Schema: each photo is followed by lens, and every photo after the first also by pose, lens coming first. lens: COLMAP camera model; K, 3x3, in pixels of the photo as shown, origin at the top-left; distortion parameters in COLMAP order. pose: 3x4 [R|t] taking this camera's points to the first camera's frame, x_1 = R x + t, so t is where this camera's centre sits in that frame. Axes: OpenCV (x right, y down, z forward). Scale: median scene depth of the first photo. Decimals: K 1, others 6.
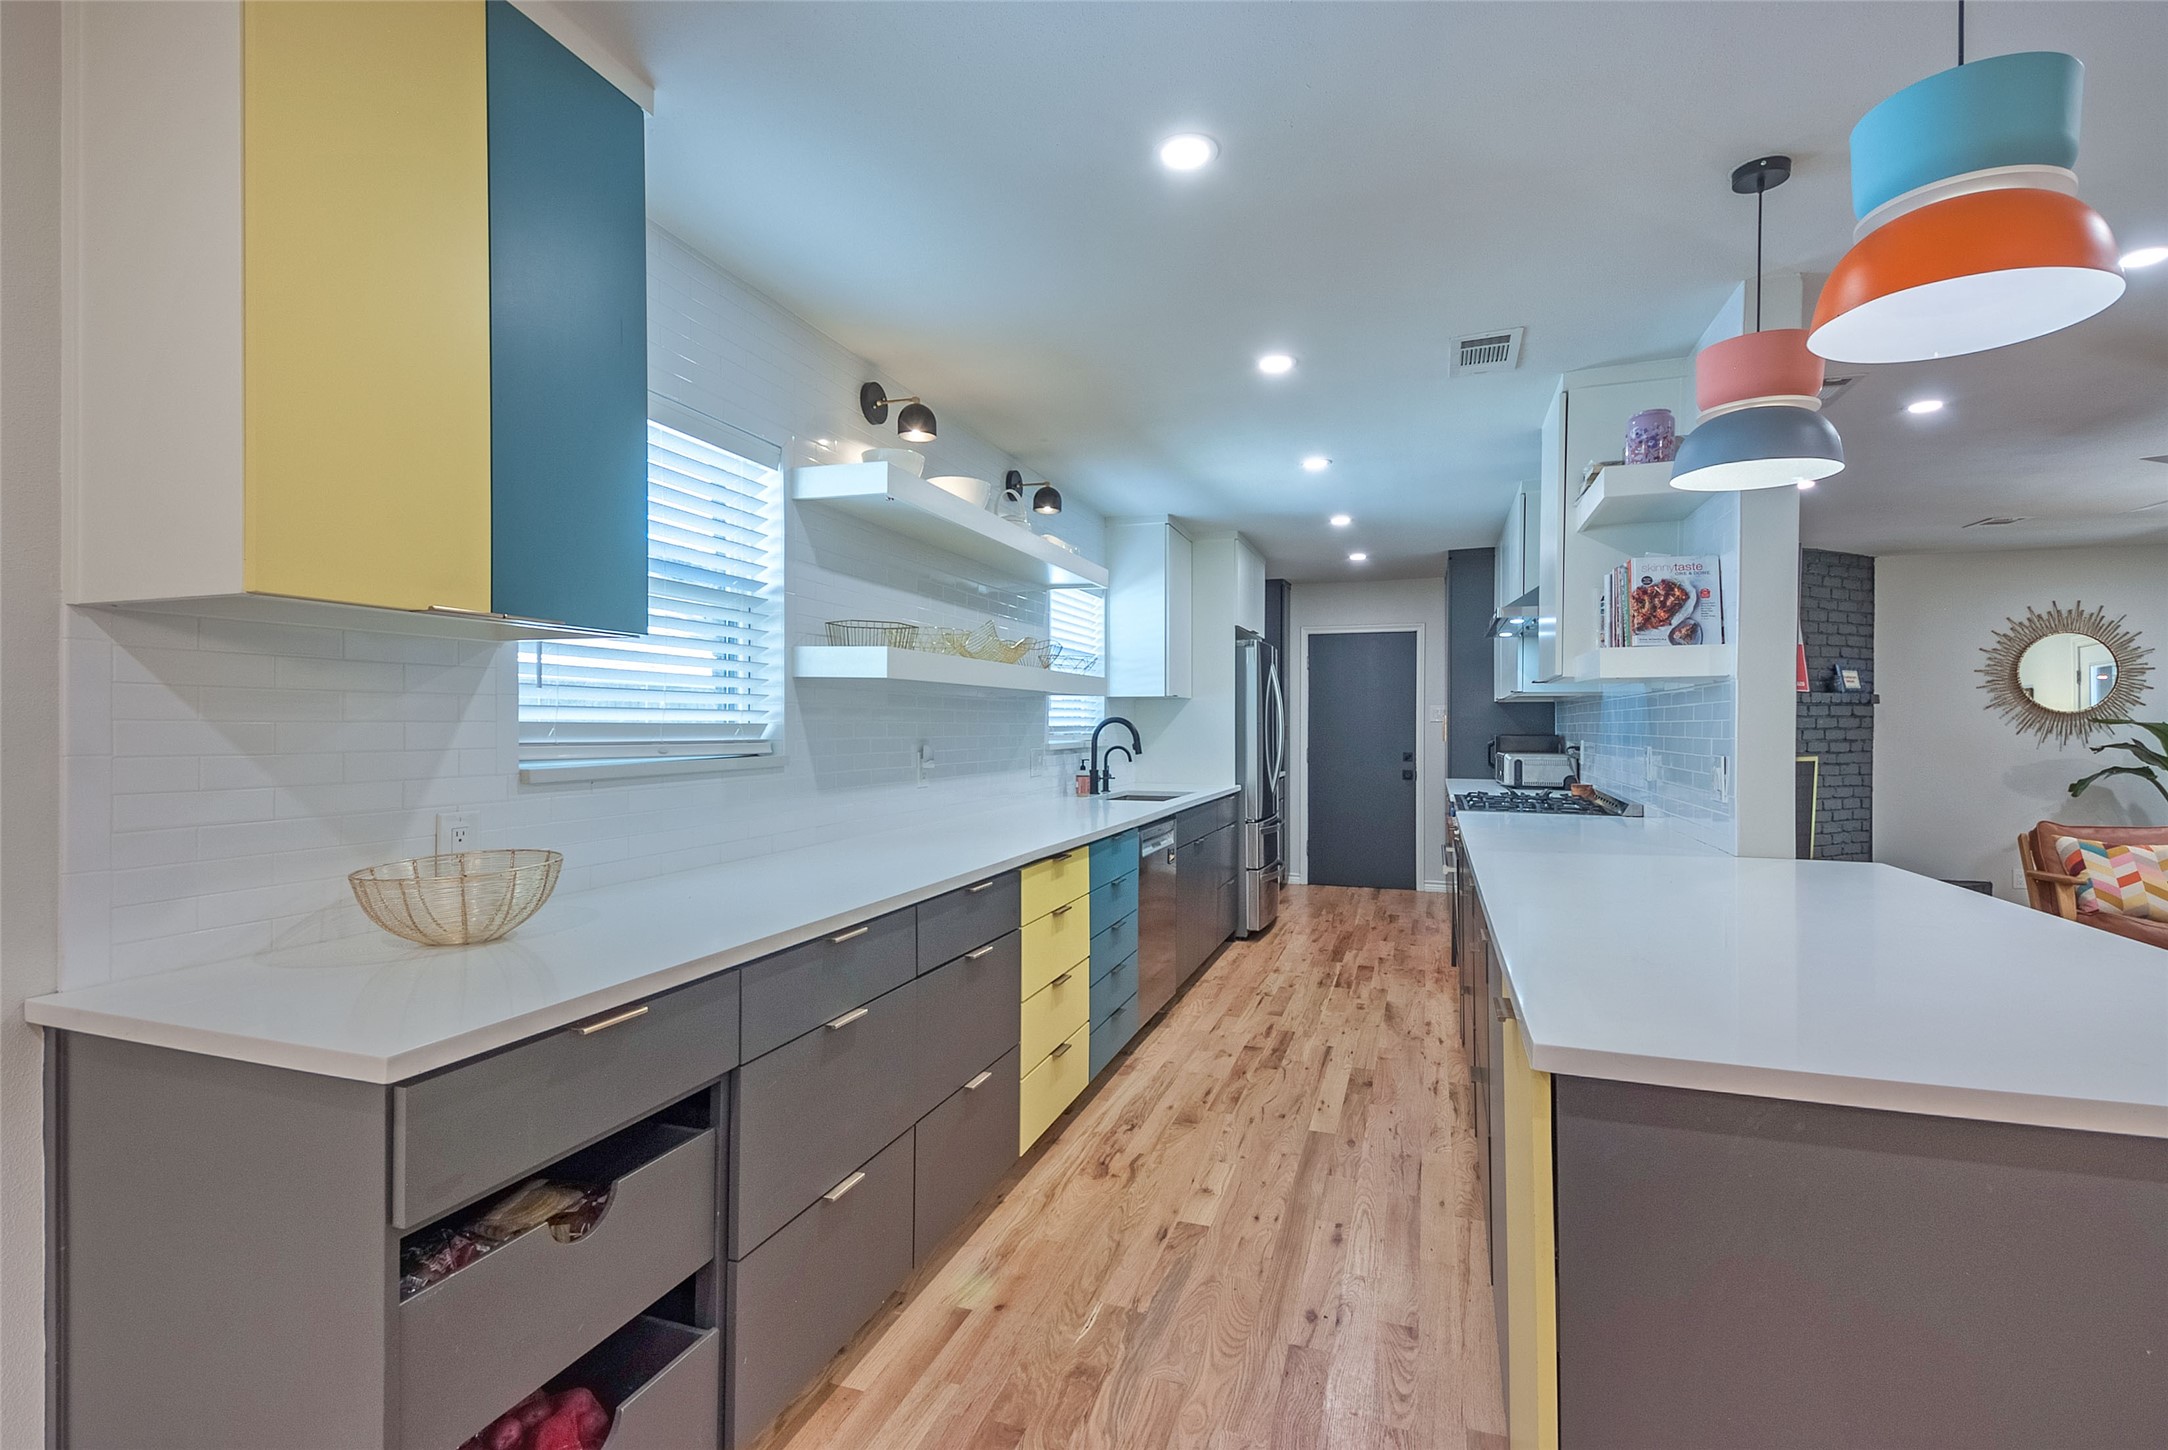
lens RADIAL K [[1005.2, 0, 1078.6], [0, 1005.2, 720.2], [0, 0, 1]] dist [0.002426, -0.000308]
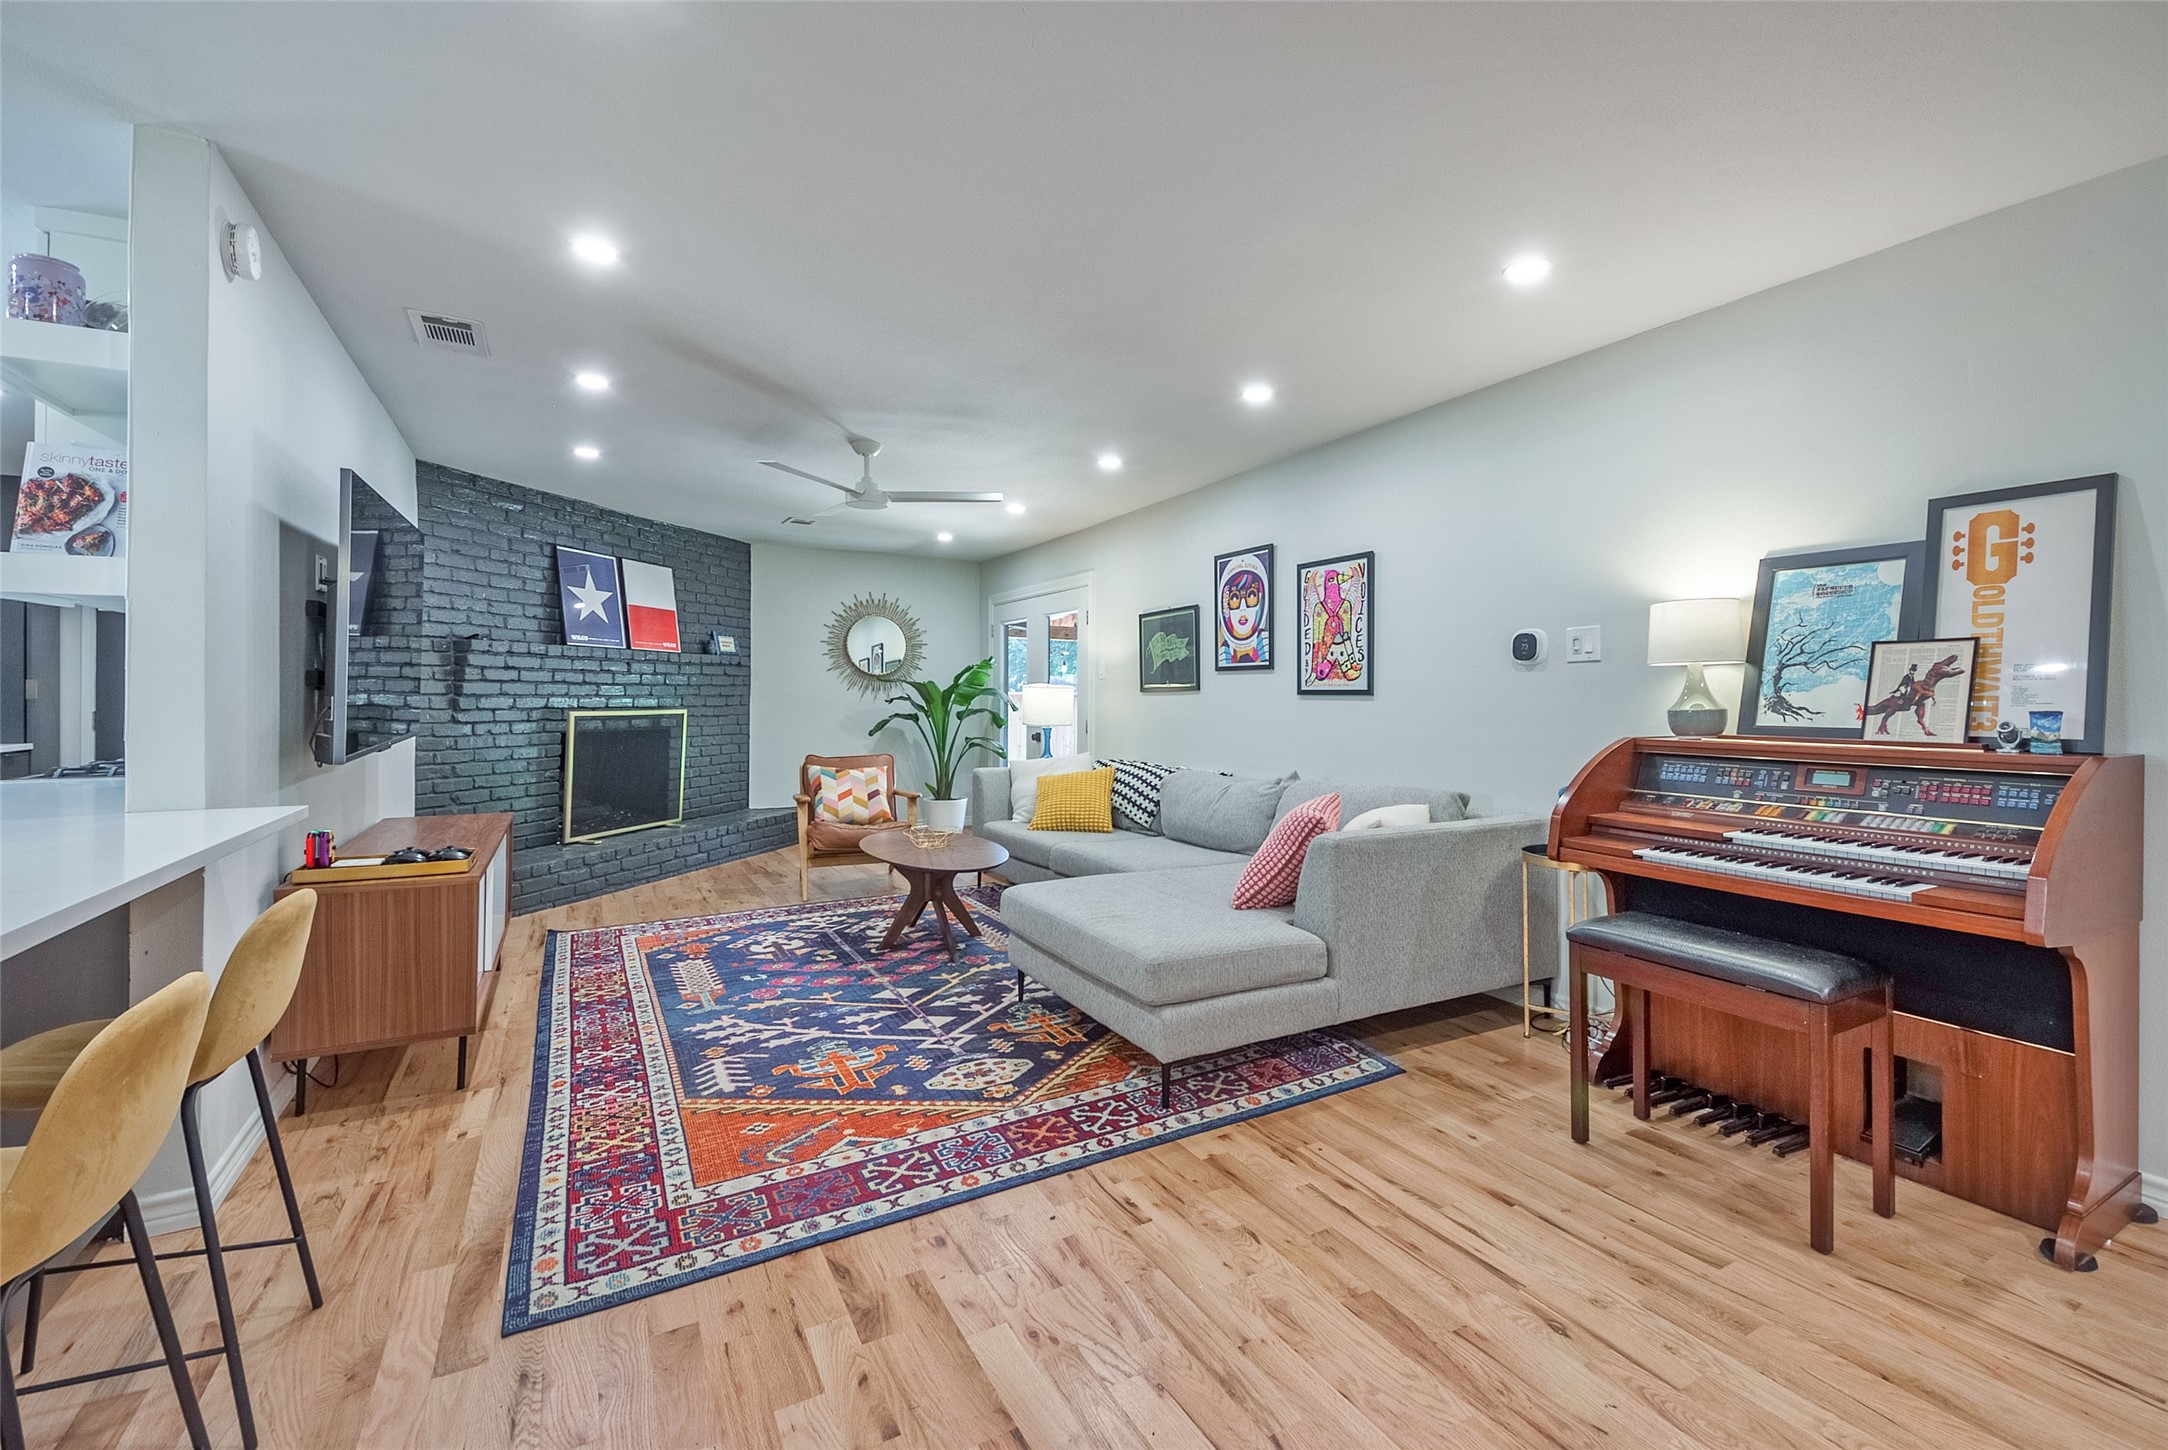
lens RADIAL K [[917.2, 0, 1112.9], [0, 917.2, 689.5], [0, 0, 1]] dist [0.039865, -0.022779]
pose [[0.652151, 0.002509, 0.758085, 0.375119], [-0.001832, 0.999997, -0.001733, 0.020622], [-0.758087, -0.000259, 0.652154, -0.071834]]
